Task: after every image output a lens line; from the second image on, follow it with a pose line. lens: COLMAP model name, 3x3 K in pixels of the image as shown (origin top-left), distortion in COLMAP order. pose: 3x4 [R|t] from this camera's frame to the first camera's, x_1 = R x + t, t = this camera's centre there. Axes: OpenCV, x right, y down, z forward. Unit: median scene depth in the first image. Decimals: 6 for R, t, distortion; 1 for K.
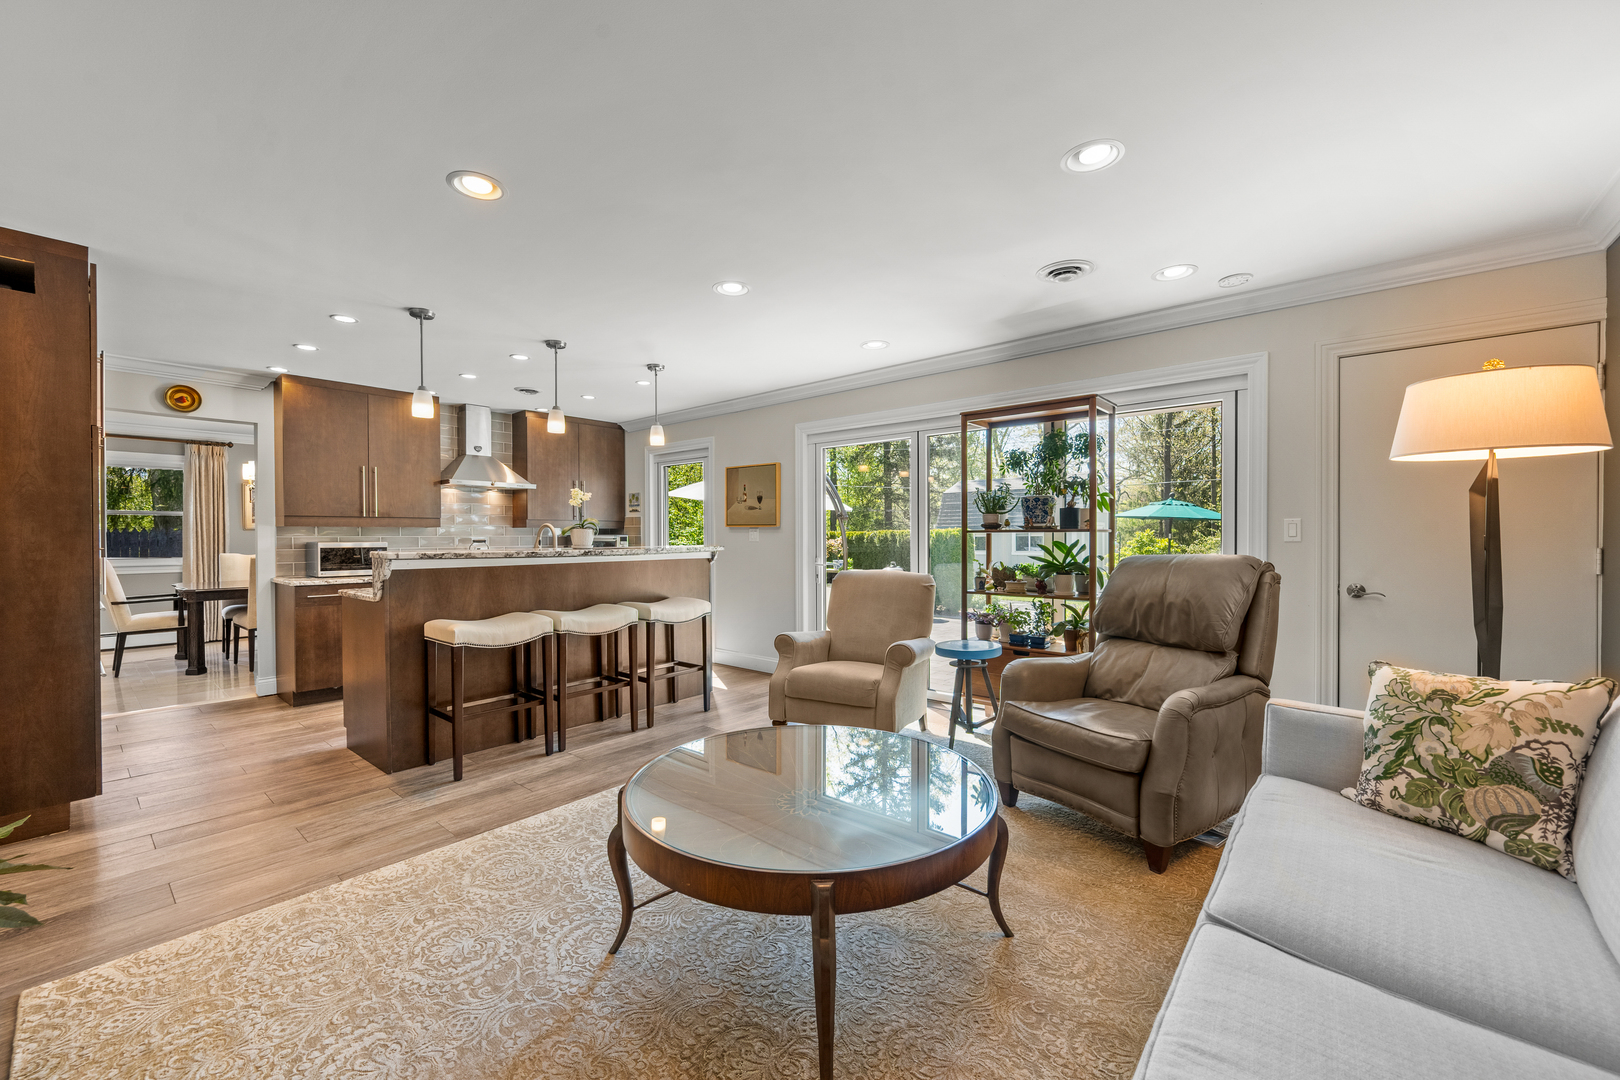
lens RADIAL K [[634.3, 0, 803.9], [0, 634.3, 544.9], [0, 0, 1]] dist [-0.001490, -0.000137]
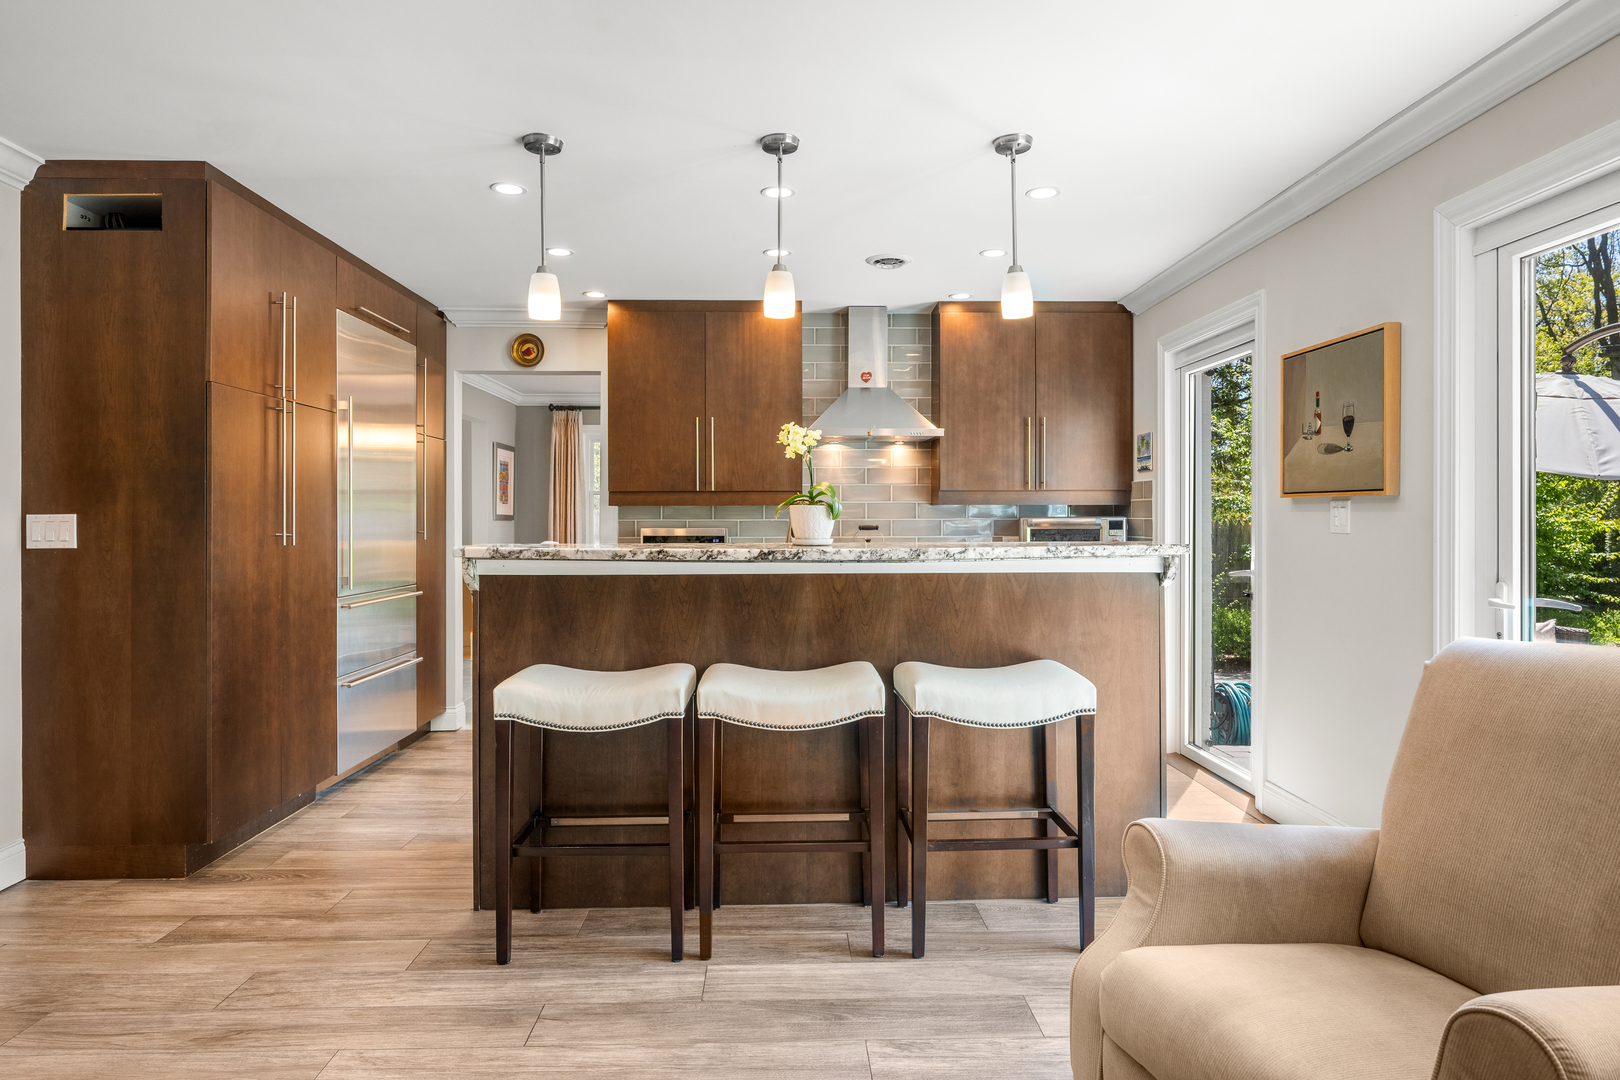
lens RADIAL K [[958.0, 0, 807.4], [0, 958.0, 526.5], [0, 0, 1]] dist [-0.003298, -0.001159]
pose [[0.677668, 0.005764, -0.735345, 0.192642], [-0.010133, 0.999948, -0.001500, -0.007292], [0.735298, 0.008468, 0.677691, 0.498932]]
